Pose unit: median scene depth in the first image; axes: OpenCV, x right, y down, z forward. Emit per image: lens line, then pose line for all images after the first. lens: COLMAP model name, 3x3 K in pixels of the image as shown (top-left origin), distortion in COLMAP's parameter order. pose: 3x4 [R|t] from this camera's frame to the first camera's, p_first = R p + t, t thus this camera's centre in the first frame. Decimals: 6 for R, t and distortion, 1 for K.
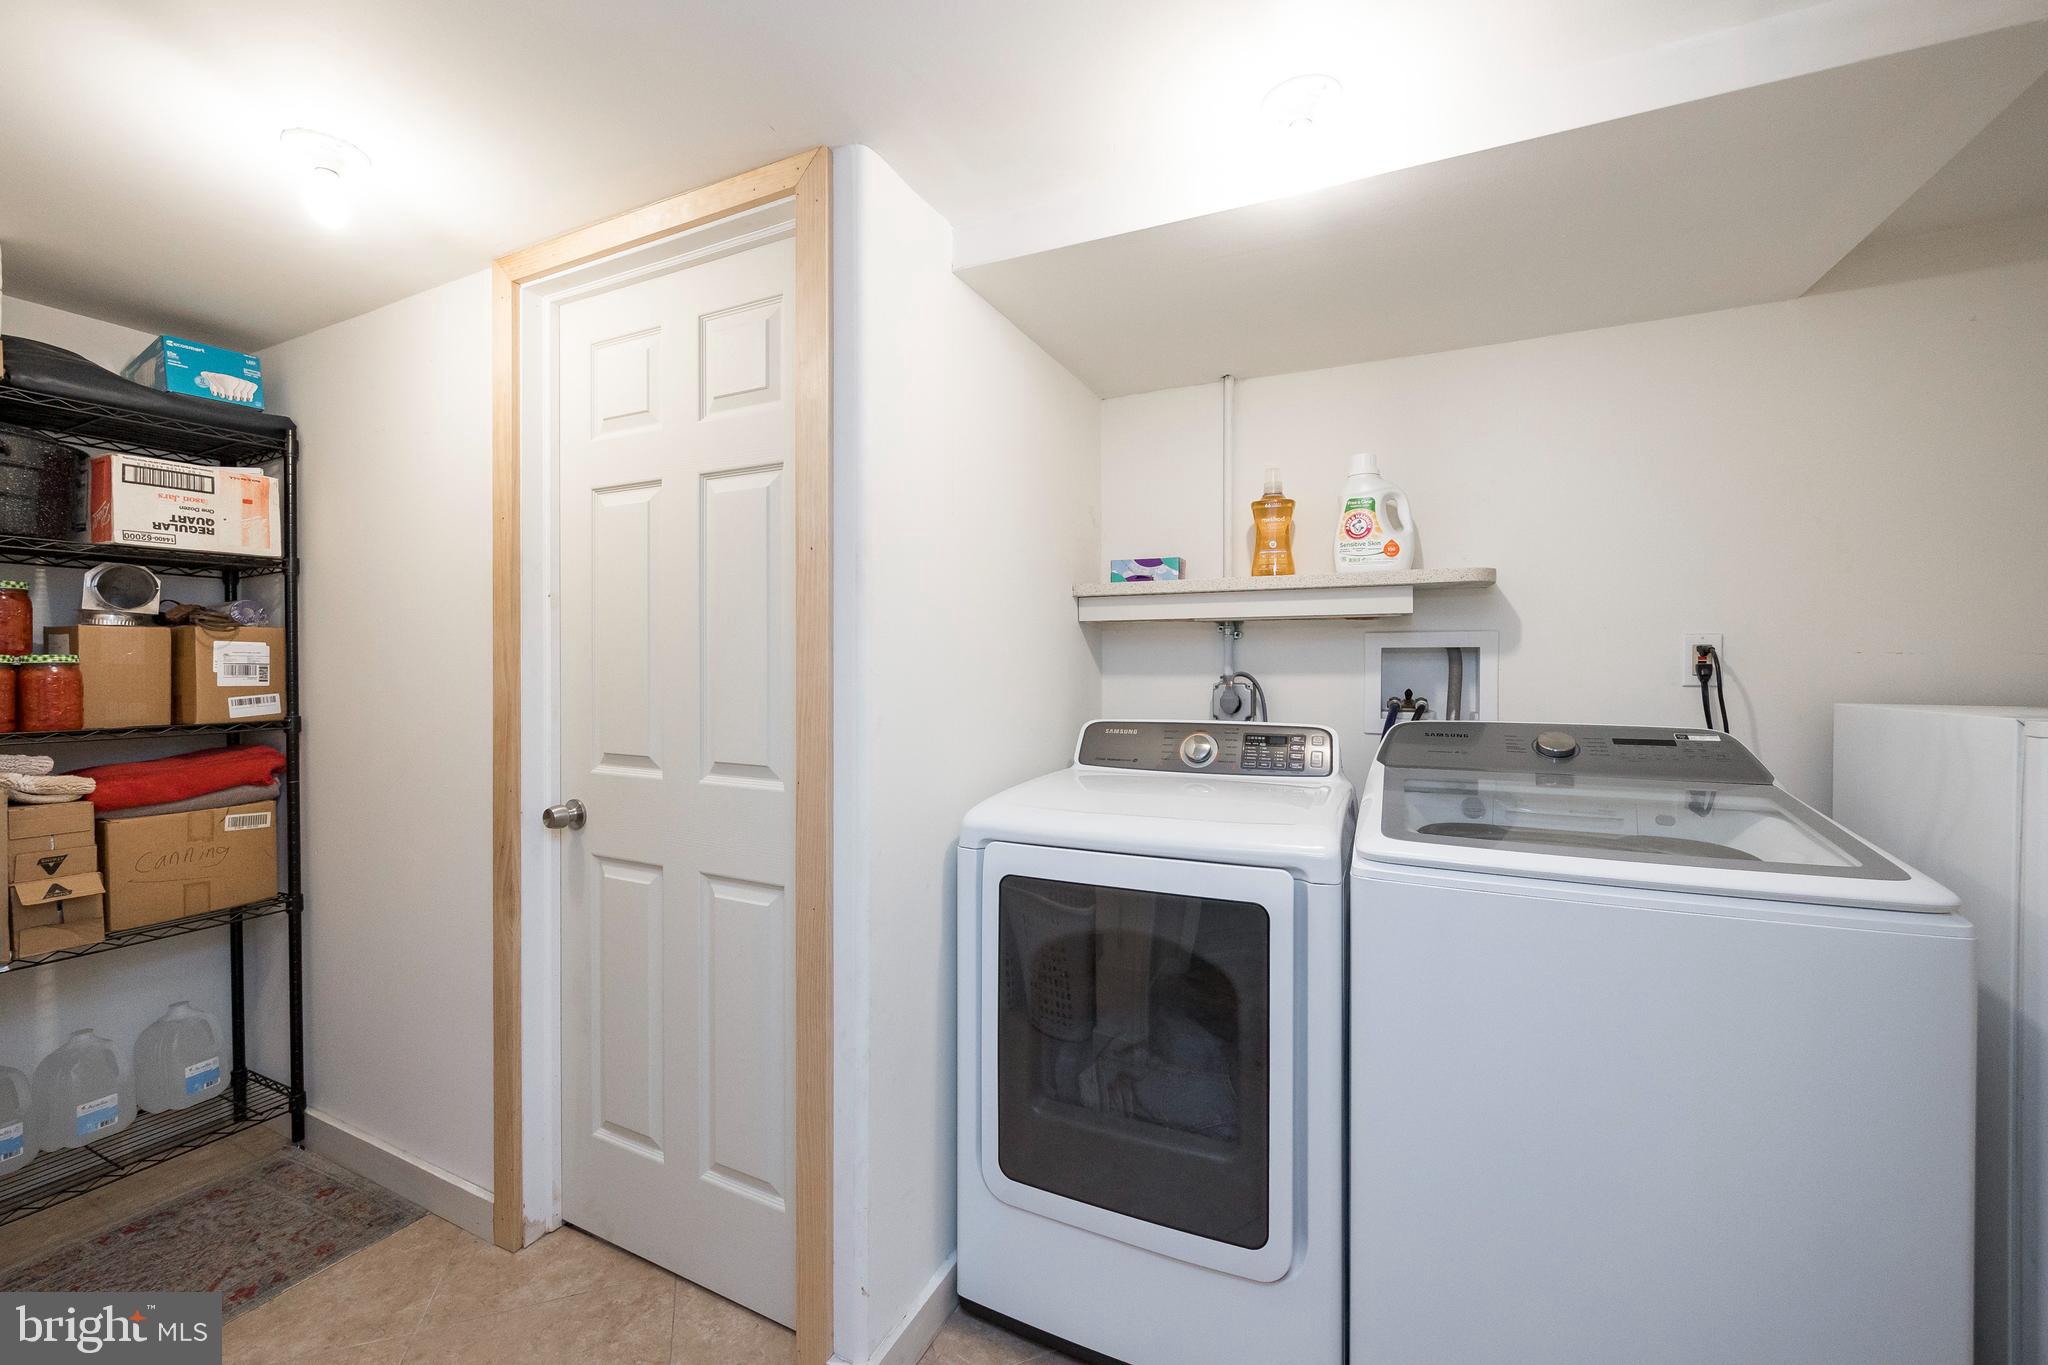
lens RADIAL K [[821.0, 0, 1025.7], [0, 821.0, 662.6], [0, 0, 1]] dist [0.000082, -0.001095]
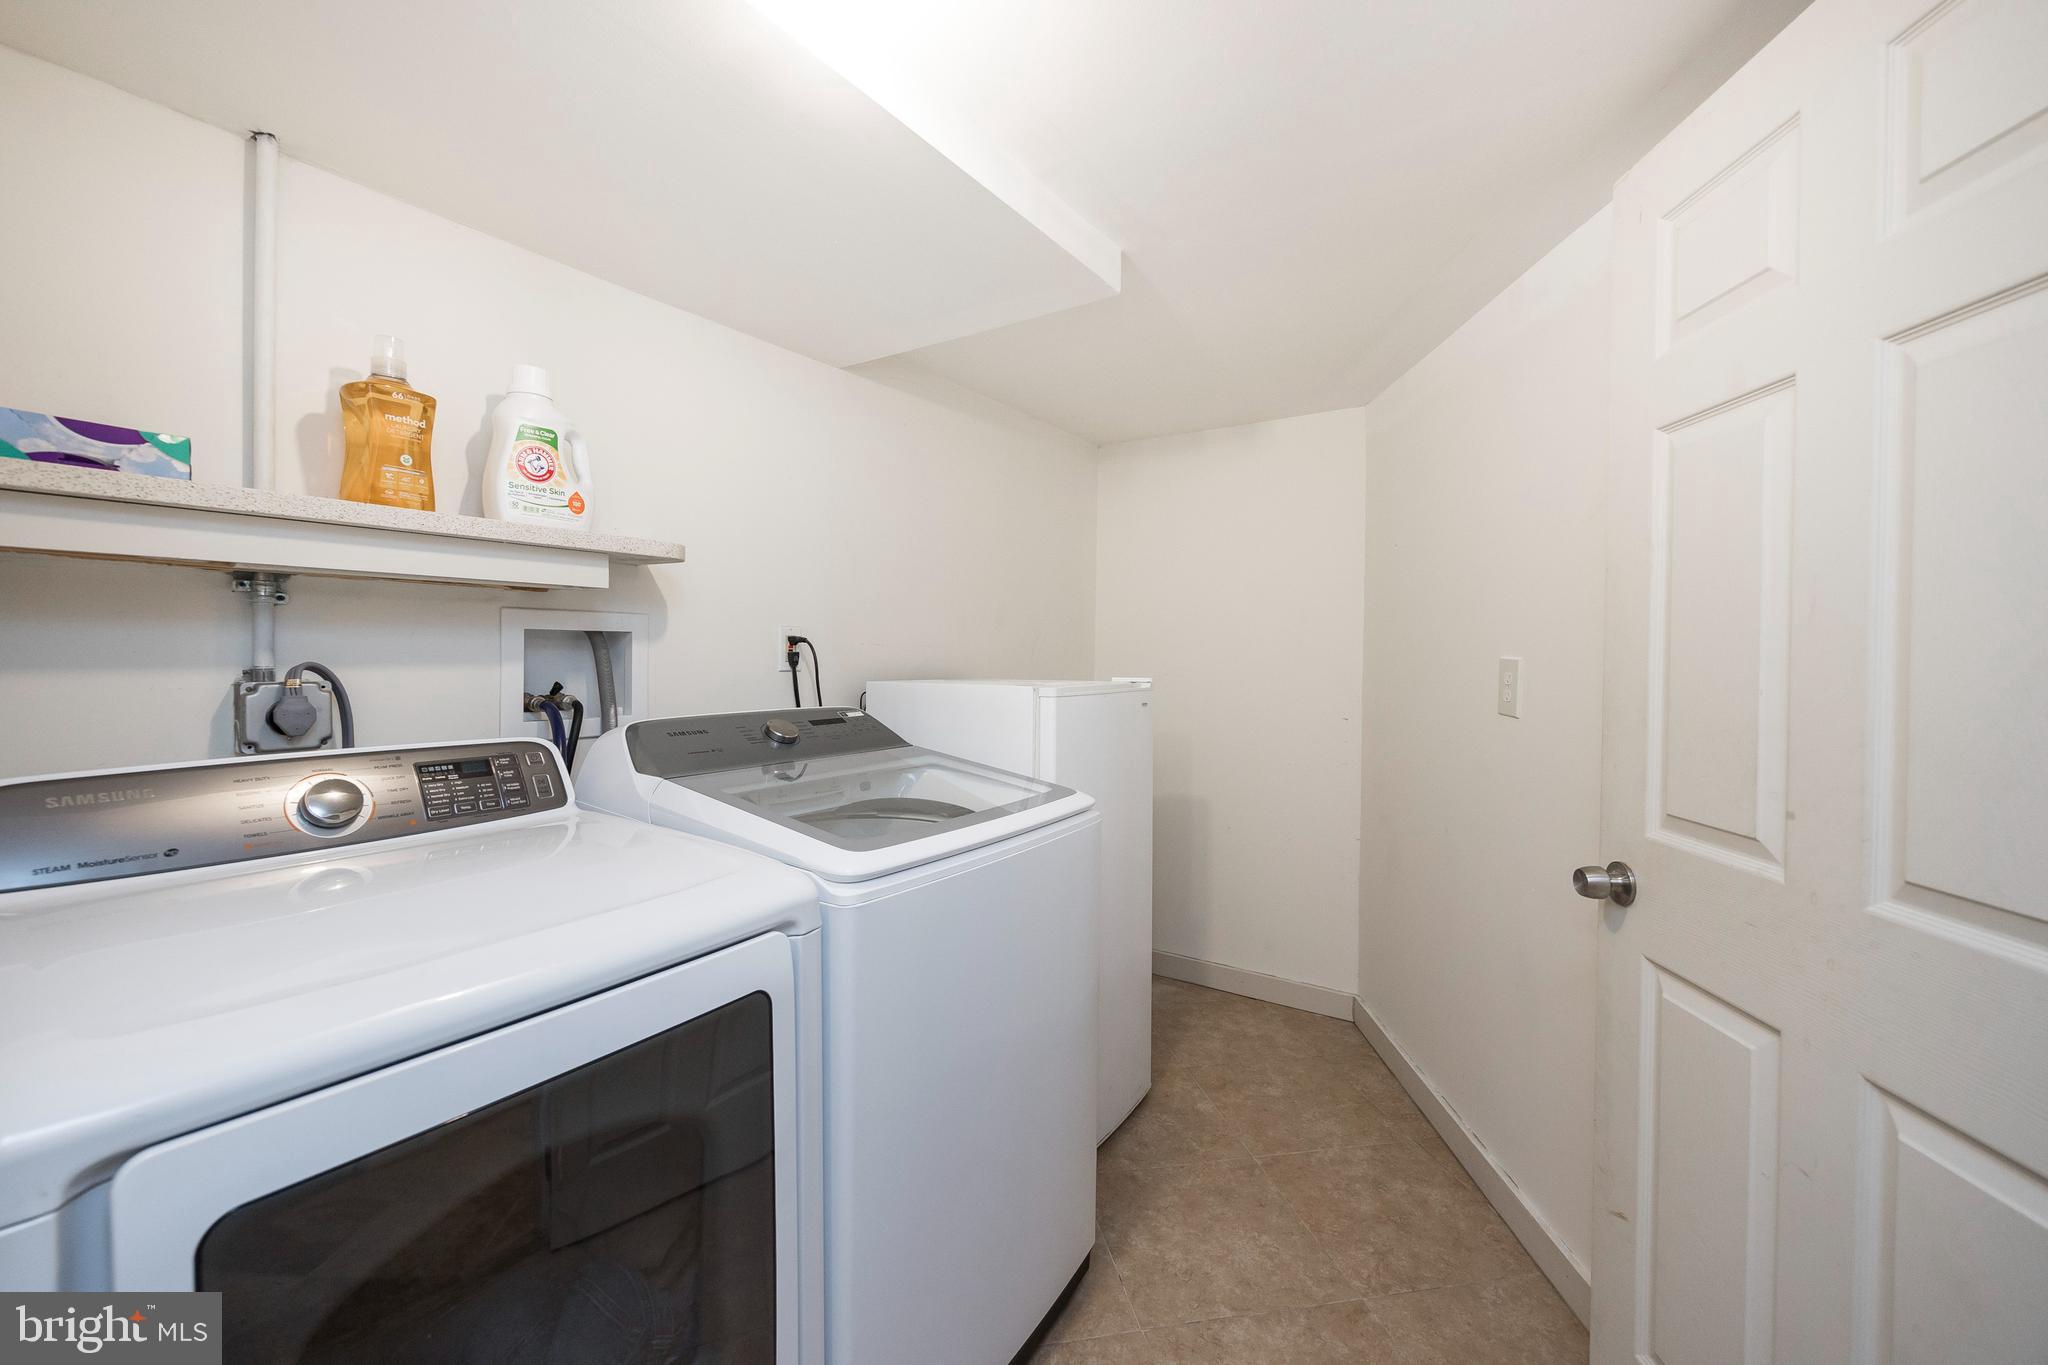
lens RADIAL K [[821.0, 0, 1025.7], [0, 821.0, 662.6], [0, 0, 1]] dist [0.000082, -0.001095]
pose [[0.152145, -0.010730, 0.988300, -0.257477], [-0.008894, 0.999886, 0.012225, -0.000690], [-0.988318, -0.010650, 0.152032, 0.446383]]
